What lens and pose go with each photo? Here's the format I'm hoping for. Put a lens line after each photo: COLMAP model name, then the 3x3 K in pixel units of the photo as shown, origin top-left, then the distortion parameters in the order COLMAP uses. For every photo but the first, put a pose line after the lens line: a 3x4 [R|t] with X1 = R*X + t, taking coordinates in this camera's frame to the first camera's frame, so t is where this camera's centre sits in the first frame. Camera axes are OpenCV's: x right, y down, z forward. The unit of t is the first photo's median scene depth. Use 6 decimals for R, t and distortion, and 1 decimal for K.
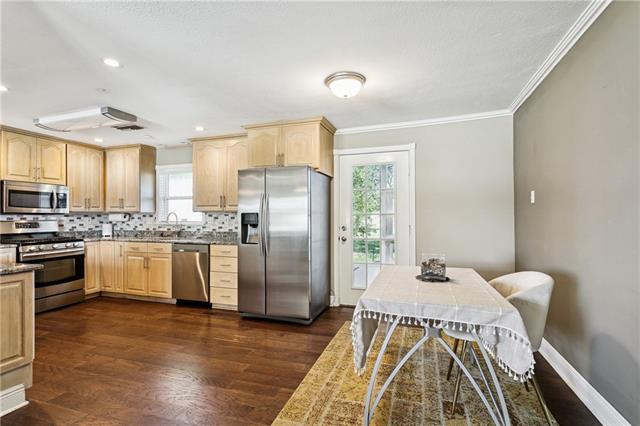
lens RADIAL K [[306.6, 0, 321.9], [0, 306.6, 217.4], [0, 0, 1]] dist [-0.005748, 0.002426]
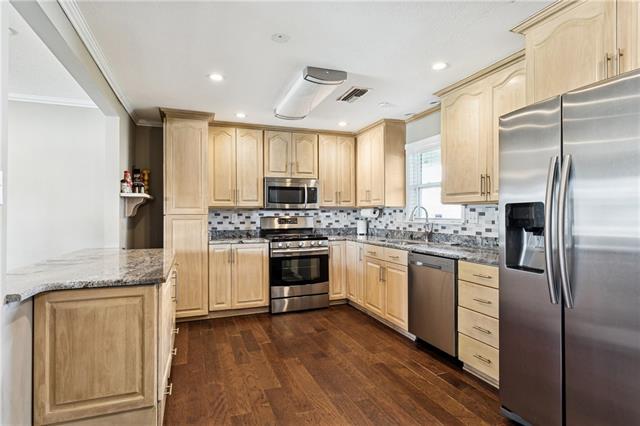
lens RADIAL K [[340.4, 0, 313.6], [0, 340.4, 210.9], [0, 0, 1]] dist [-0.002286, 0.001687]
pose [[0.609497, -0.006562, -0.792761, -0.019206], [0.001661, 0.999974, -0.007001, 0.000461], [0.792787, 0.002950, 0.609492, 0.372706]]
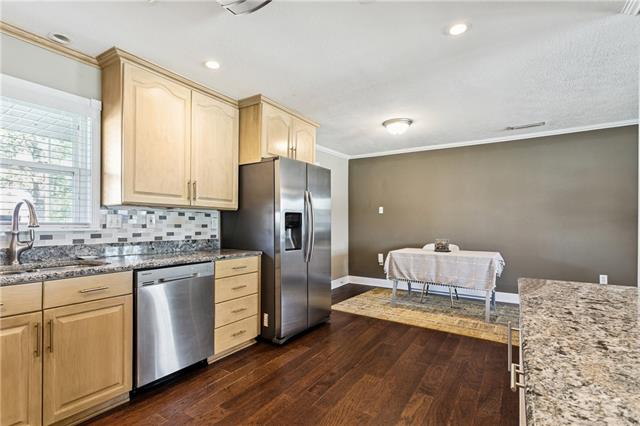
lens RADIAL K [[306.6, 0, 313.1], [0, 306.6, 222.6], [0, 0, 1]] dist [-0.005748, 0.002426]
pose [[0.267221, 0.003560, 0.963629, -0.861876], [-0.008655, 0.999962, -0.001294, 0.010903], [-0.963596, -0.007994, 0.267242, 0.618279]]
